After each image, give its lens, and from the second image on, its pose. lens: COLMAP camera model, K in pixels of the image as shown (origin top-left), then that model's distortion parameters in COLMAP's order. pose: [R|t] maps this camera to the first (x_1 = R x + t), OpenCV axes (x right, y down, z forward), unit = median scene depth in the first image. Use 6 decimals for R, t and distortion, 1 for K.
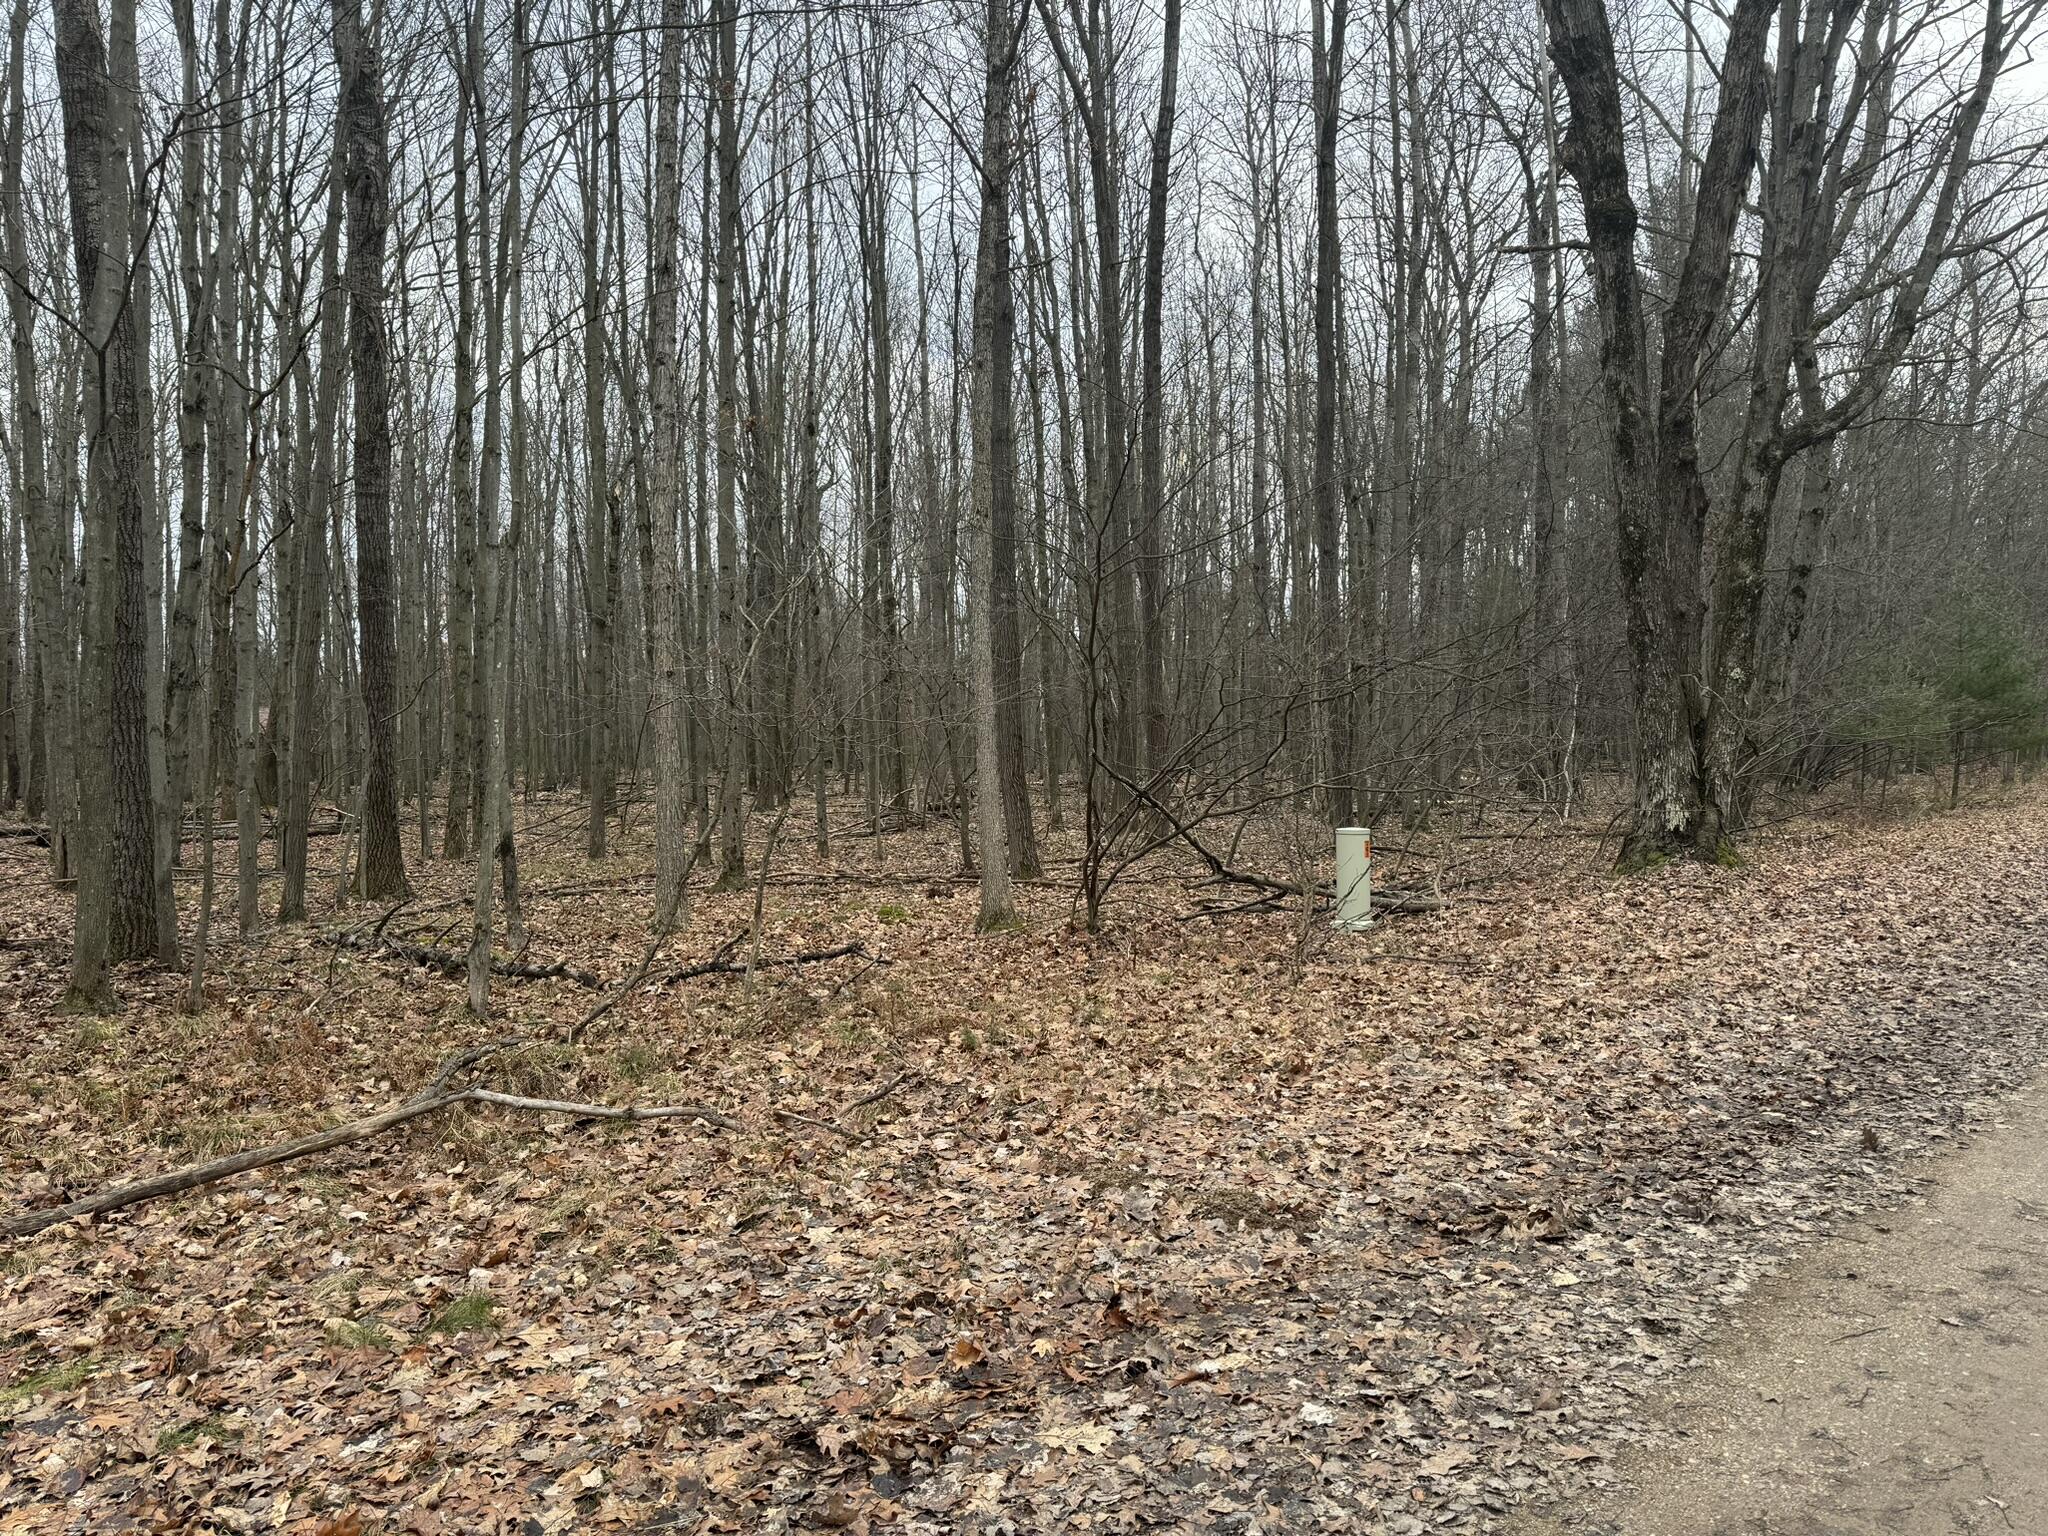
lens RADIAL K [[1445.0, 0, 1014.6], [0, 1445.0, 766.1], [0, 0, 1]] dist [0.055907, -0.054911]
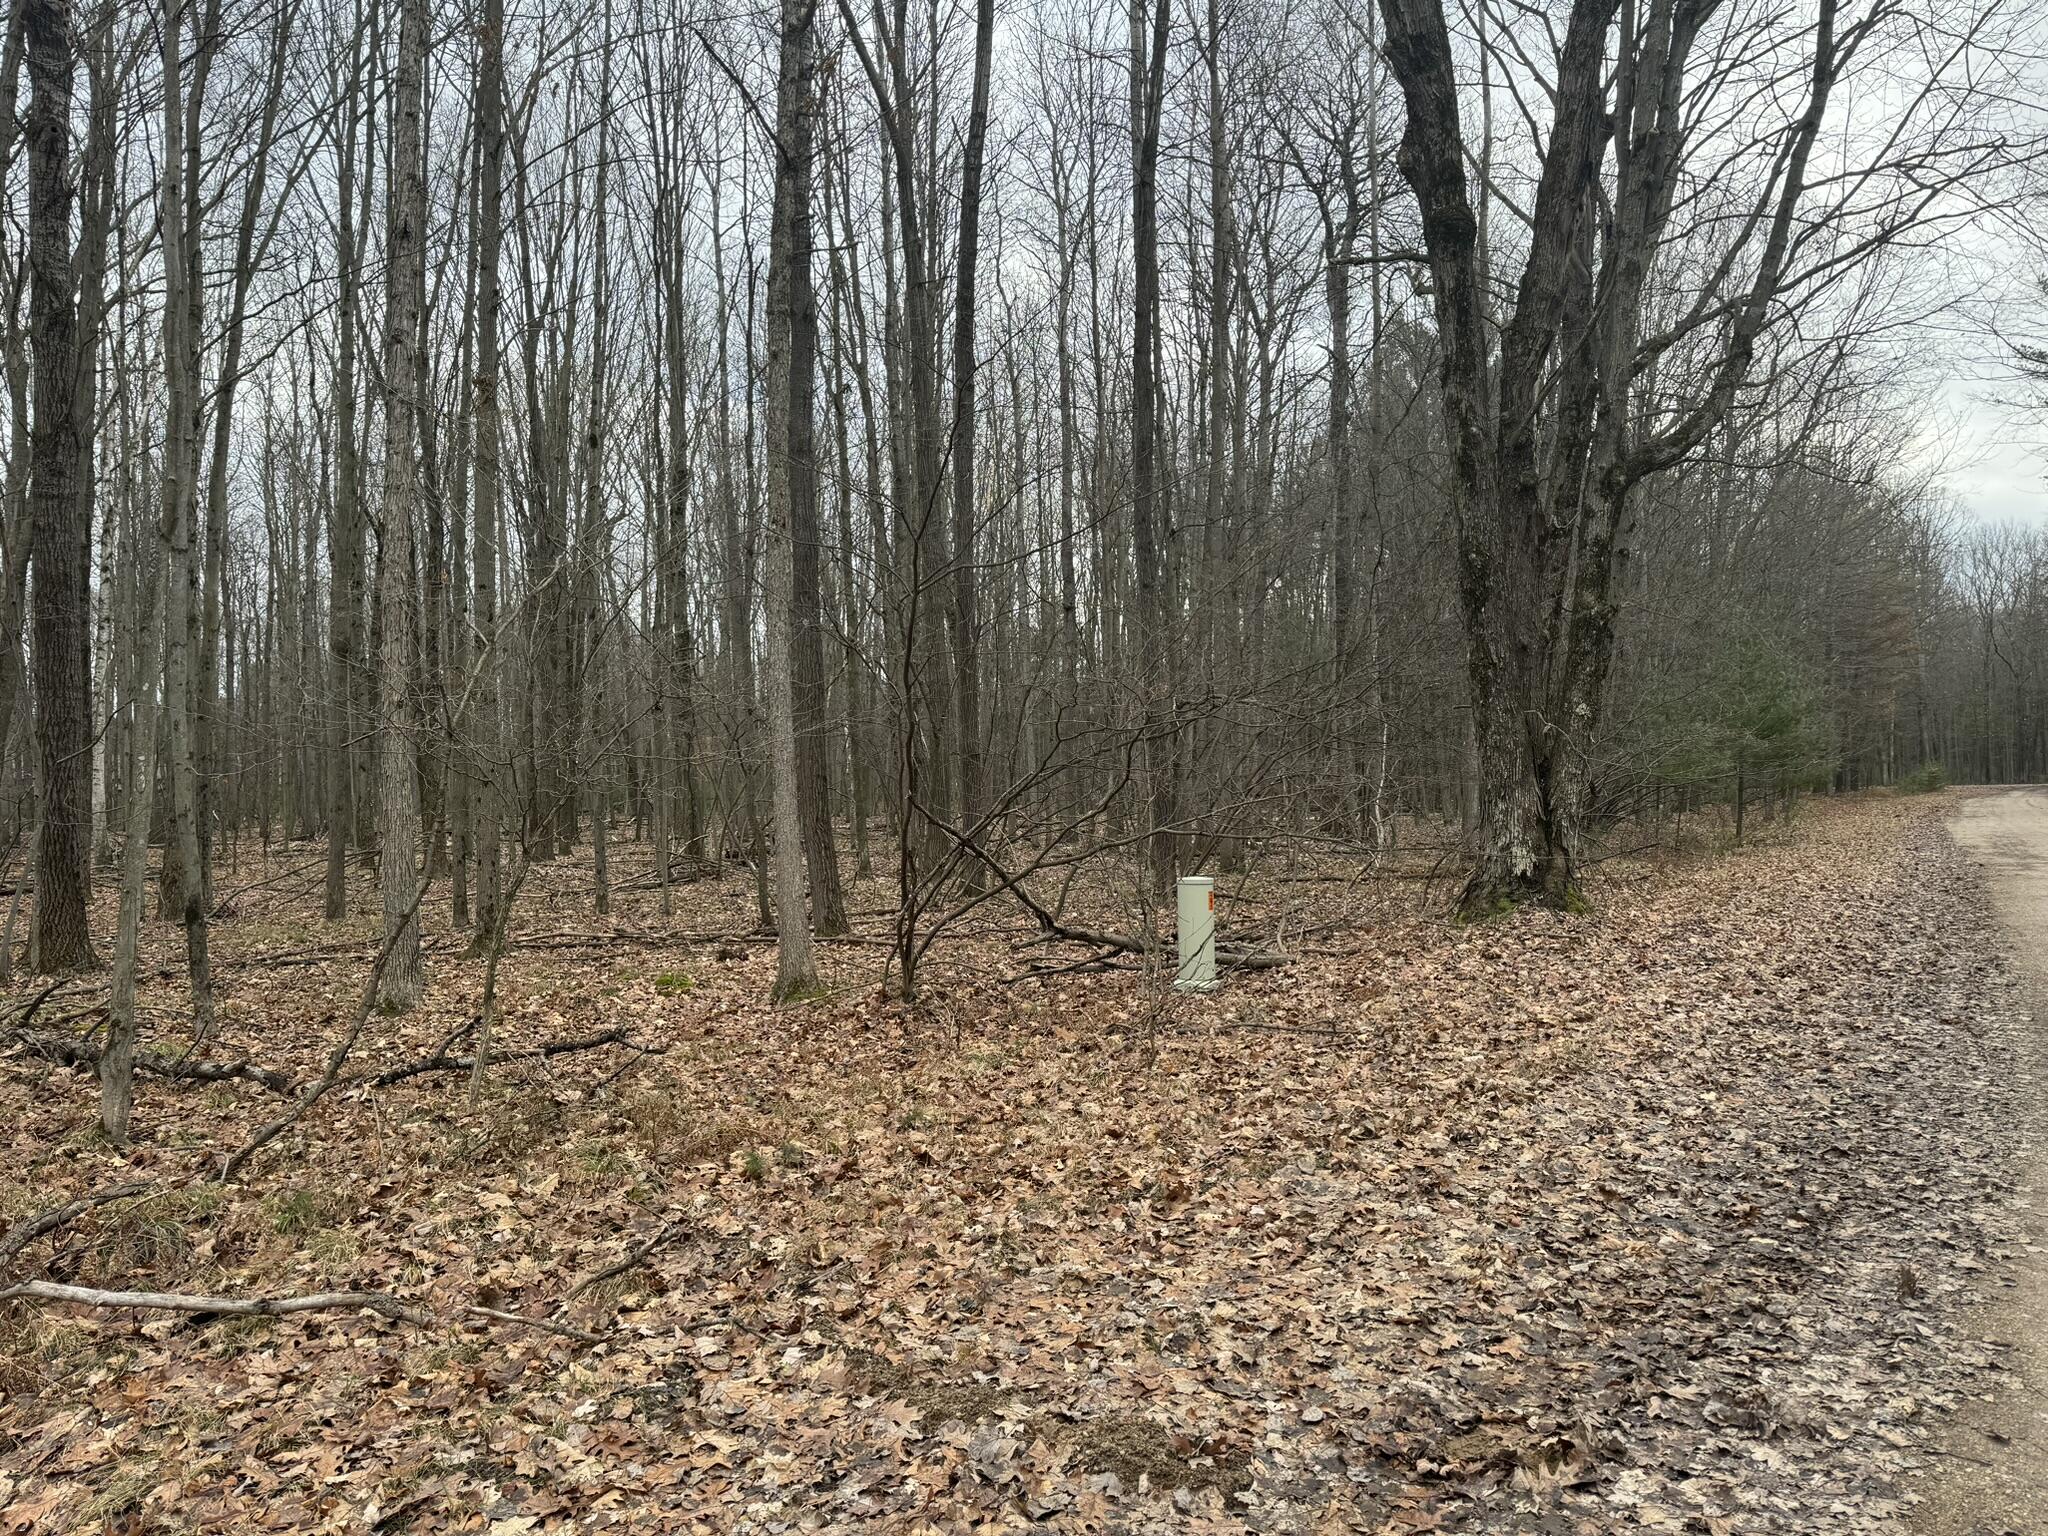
lens RADIAL K [[1445.0, 0, 992.2], [0, 1445.0, 766.4], [0, 0, 1]] dist [0.055907, -0.054911]
pose [[0.992990, -0.001865, 0.118184, 0.002153], [0.005350, 0.999560, -0.029183, -0.000744], [-0.118078, 0.029611, 0.992563, 0.137572]]
